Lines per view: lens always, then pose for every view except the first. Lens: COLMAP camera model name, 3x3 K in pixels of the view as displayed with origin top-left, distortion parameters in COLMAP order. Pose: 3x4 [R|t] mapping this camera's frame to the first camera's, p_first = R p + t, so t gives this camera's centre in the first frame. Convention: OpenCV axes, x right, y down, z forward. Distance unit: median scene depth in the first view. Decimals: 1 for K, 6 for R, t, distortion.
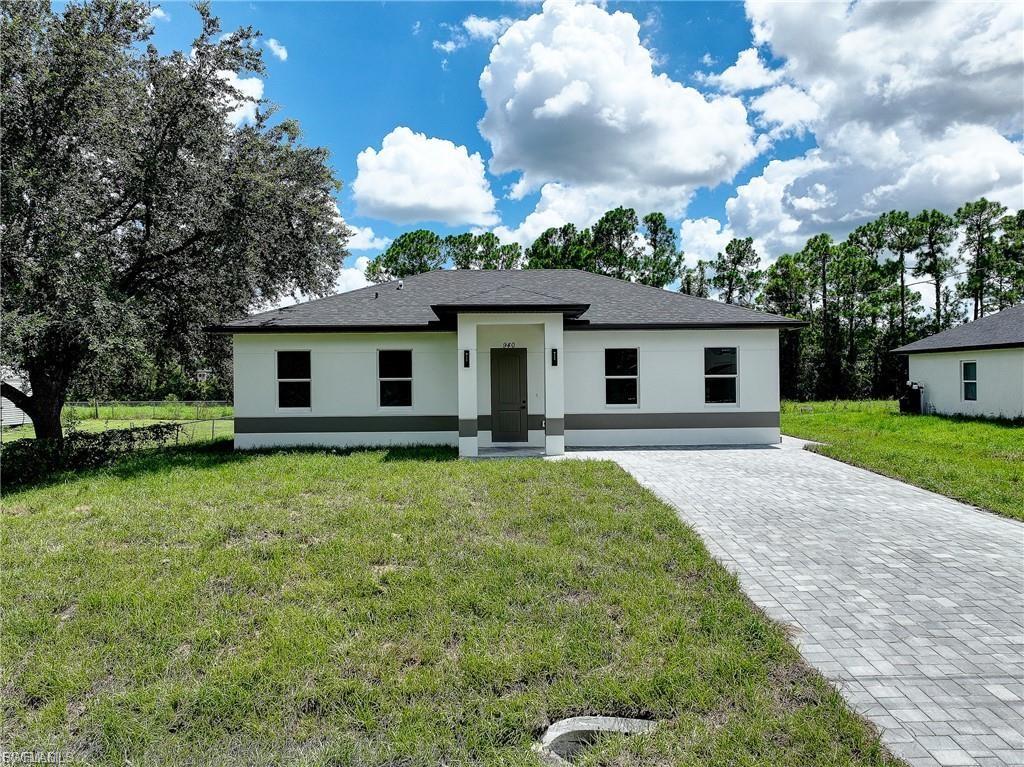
lens RADIAL K [[722.0, 0, 511.0], [0, 722.0, 383.3], [0, 0, 1]] dist [-0.004716, 0.023043]
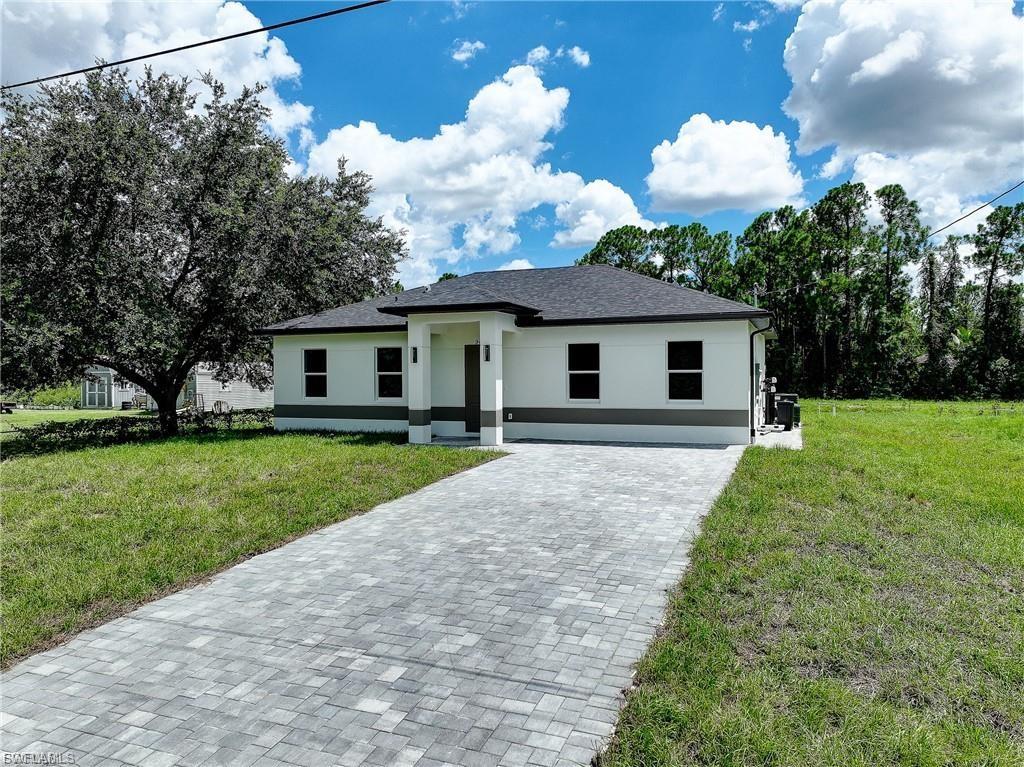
lens RADIAL K [[722.0, 0, 514.6], [0, 722.0, 380.9], [0, 0, 1]] dist [-0.004716, 0.023043]
pose [[0.920669, 0.007130, -0.390279, 0.455236], [-0.005069, 0.999967, 0.006311, -0.002060], [0.390311, -0.003832, 0.920675, 0.034288]]
